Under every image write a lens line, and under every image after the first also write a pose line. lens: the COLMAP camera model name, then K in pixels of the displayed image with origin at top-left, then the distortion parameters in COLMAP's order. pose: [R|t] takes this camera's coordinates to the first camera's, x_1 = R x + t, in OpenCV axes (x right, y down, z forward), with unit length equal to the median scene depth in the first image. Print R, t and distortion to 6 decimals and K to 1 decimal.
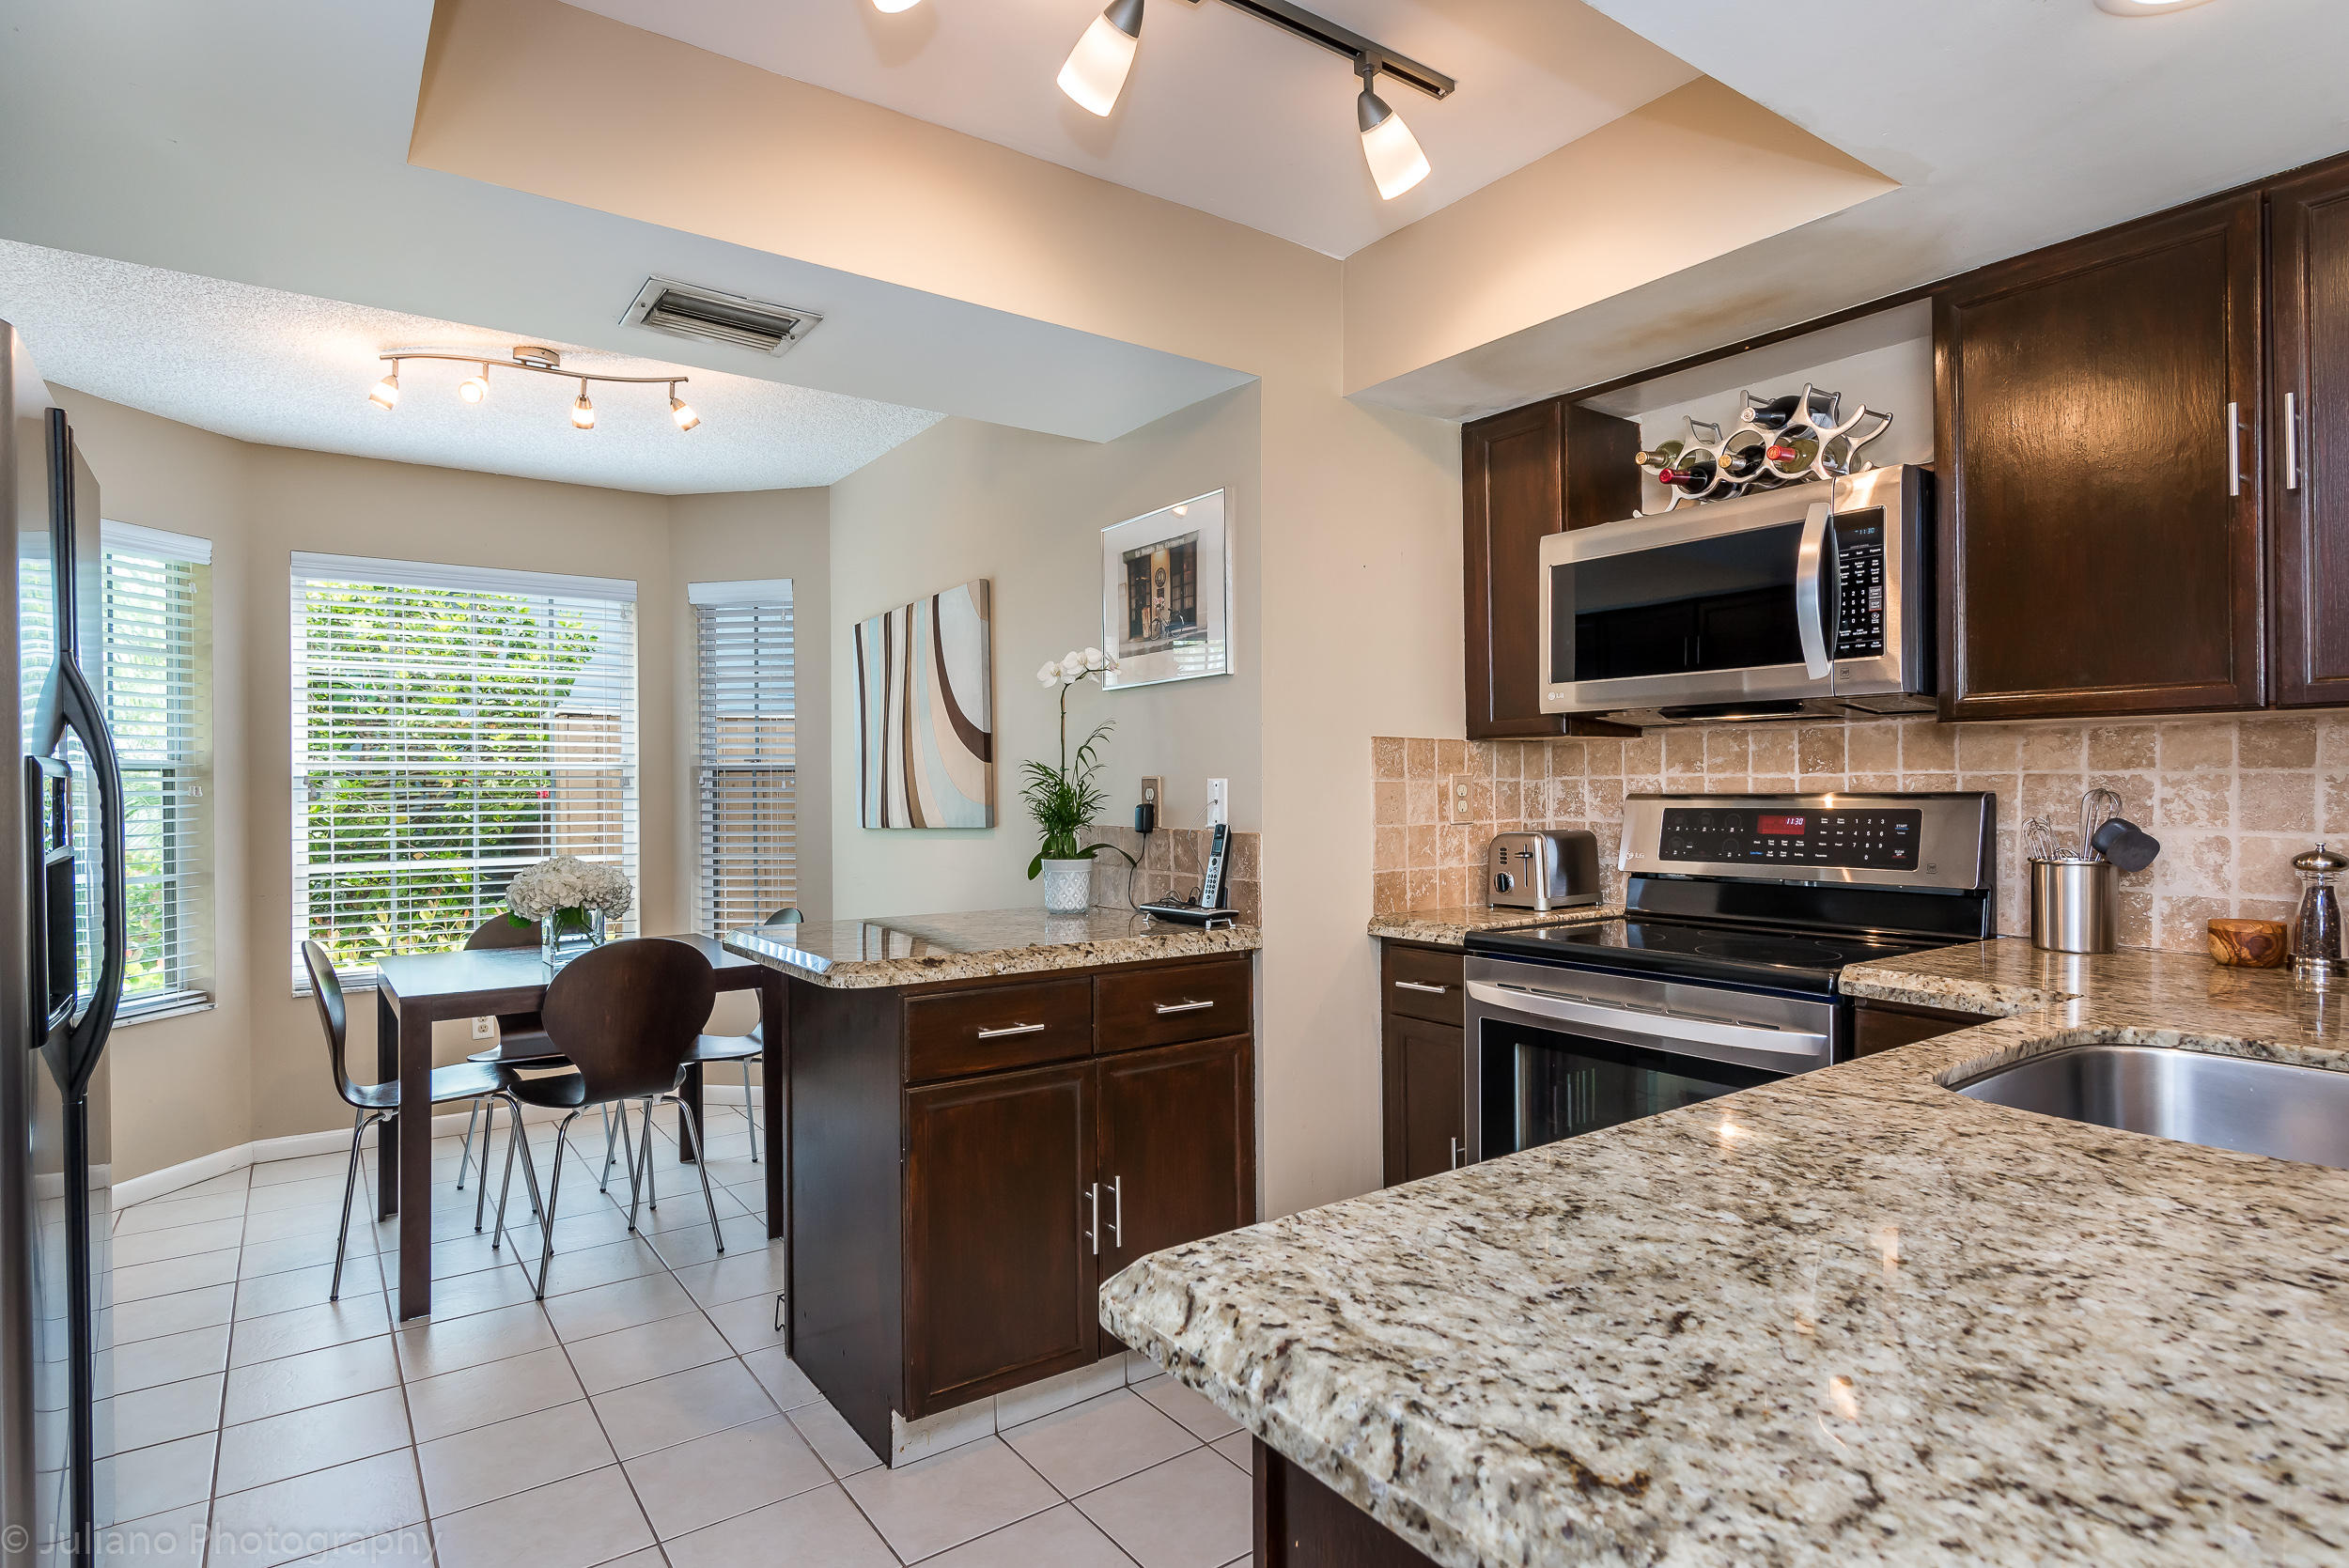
lens RADIAL K [[1210.3, 0, 1166.1], [0, 1210.3, 786.9], [0, 0, 1]] dist [0.001317, -0.000801]
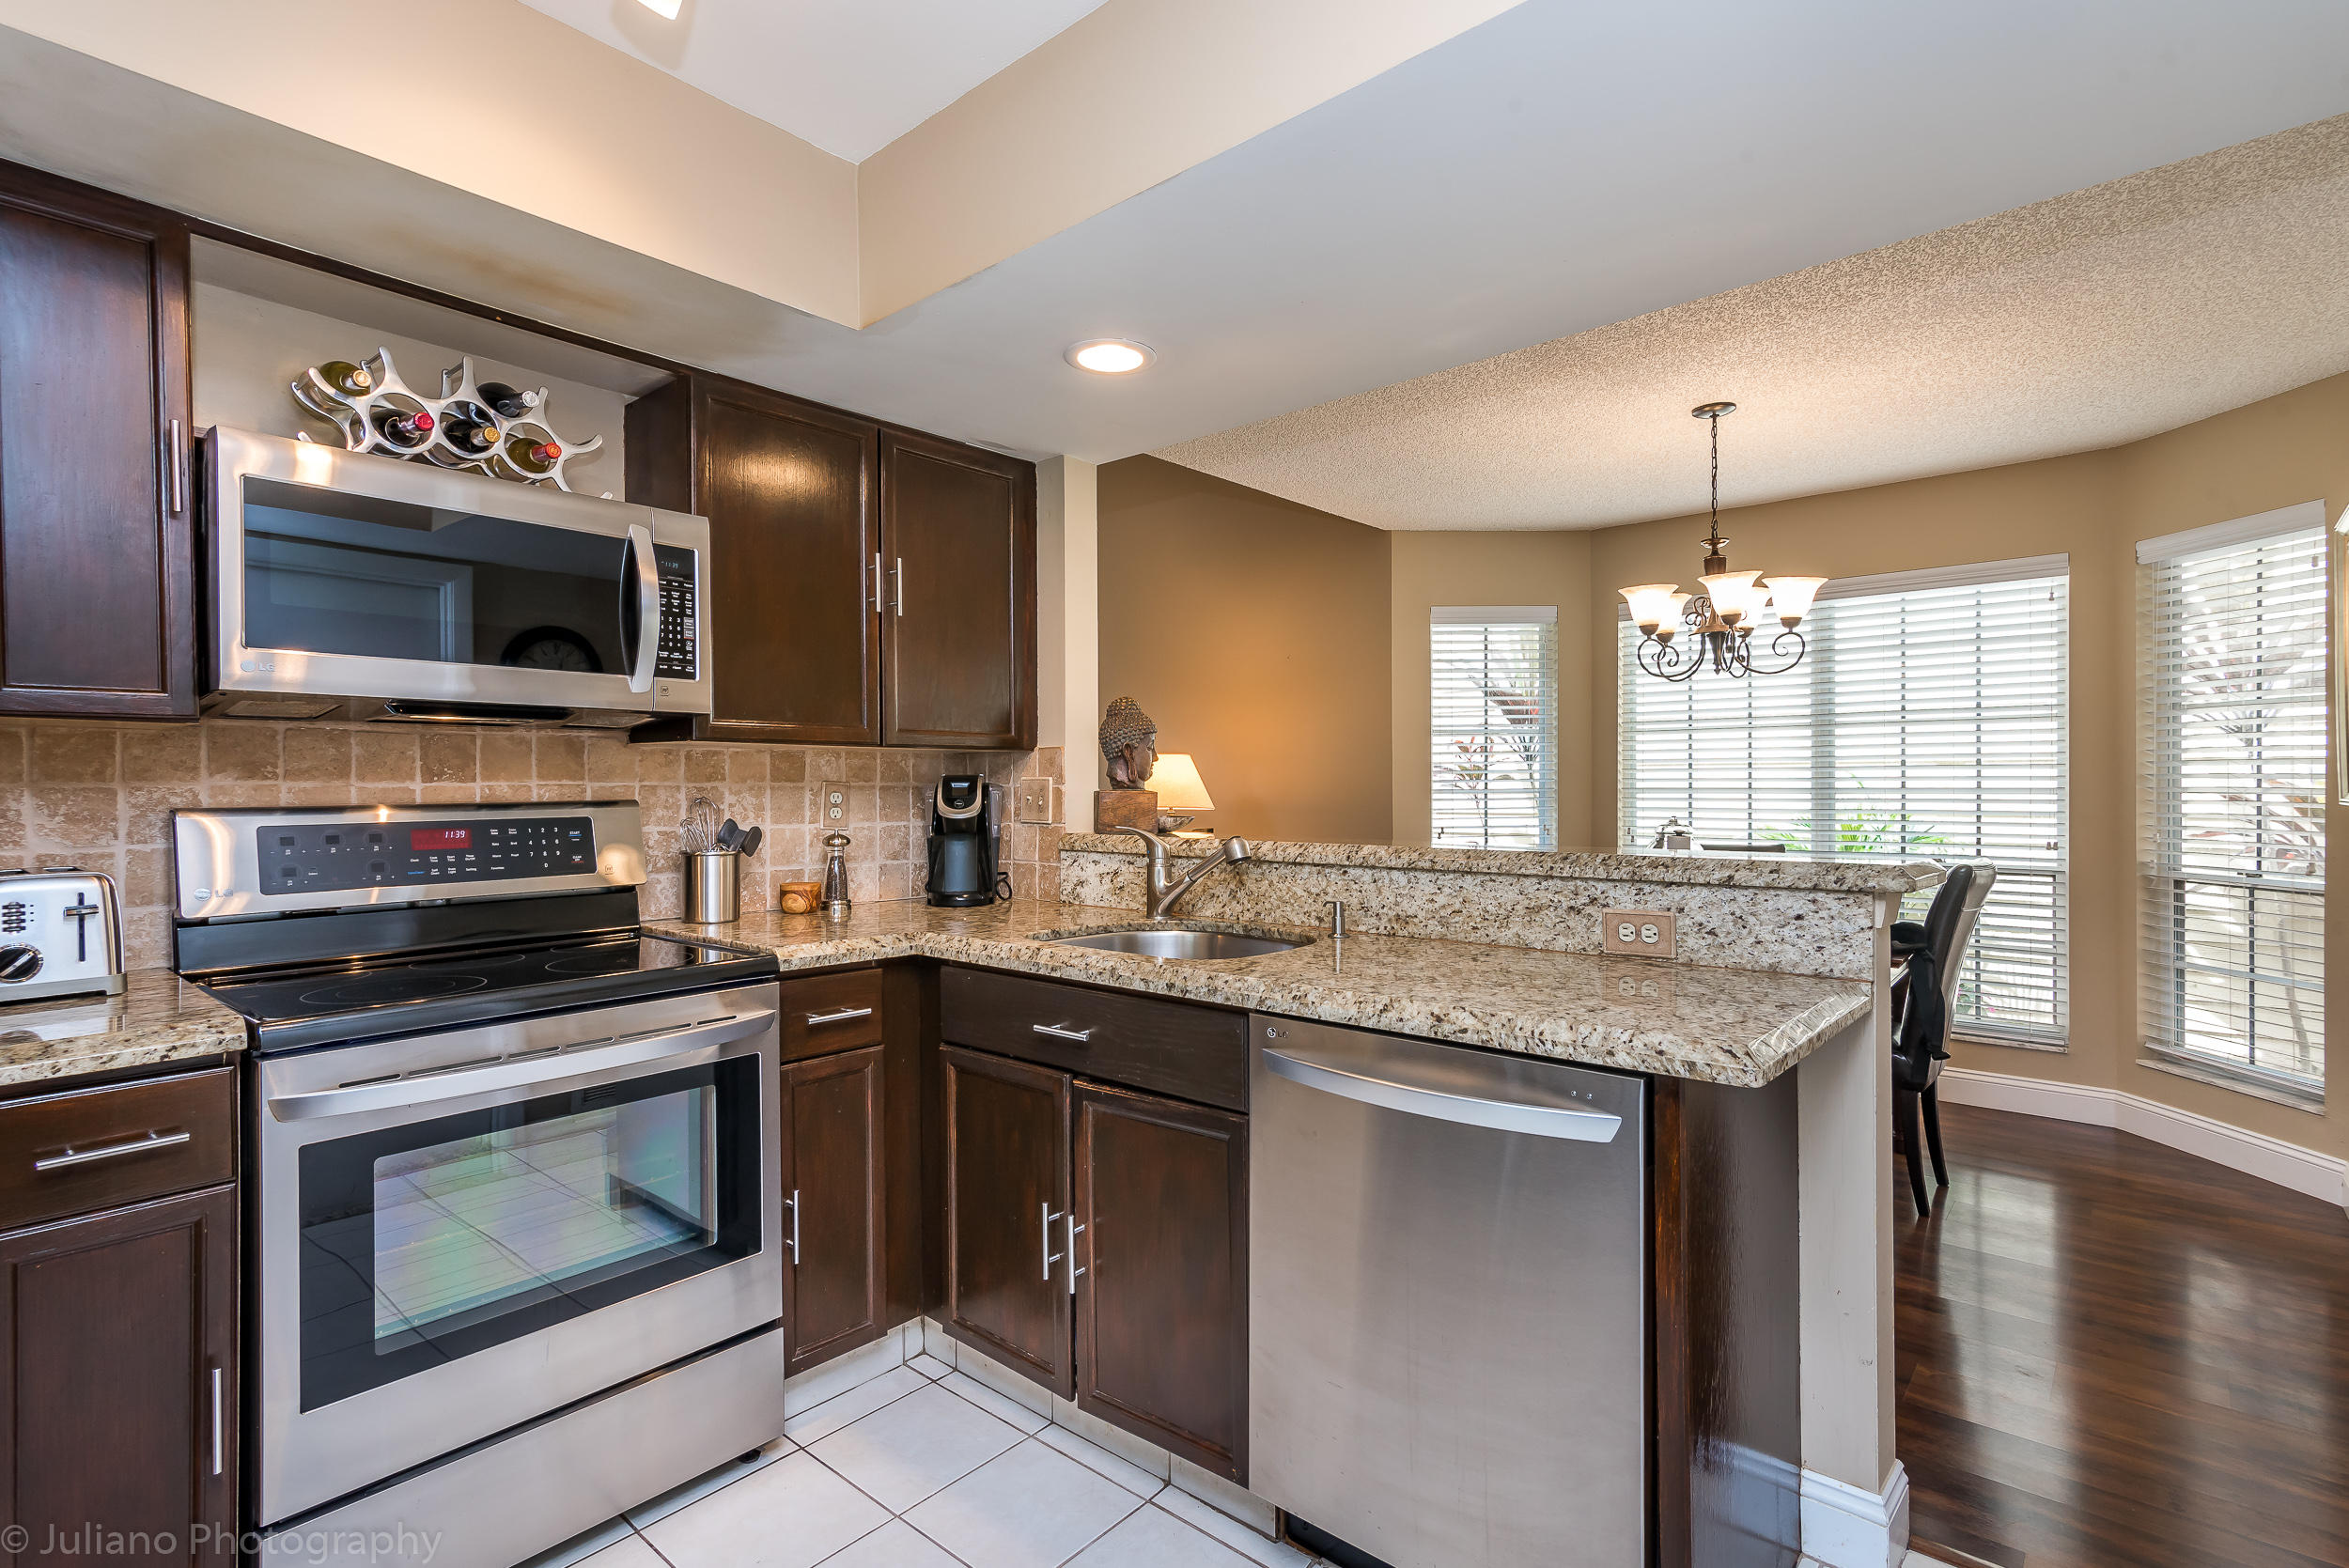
lens RADIAL K [[1123.5, 0, 1166.4], [0, 1123.5, 786.2], [0, 0, 1]] dist [0.013291, 0.000652]
pose [[-0.229644, 0.008931, 0.973234, -0.481039], [0.008565, 0.999938, -0.007154, 0.002677], [-0.973237, 0.006693, -0.229706, 0.724081]]
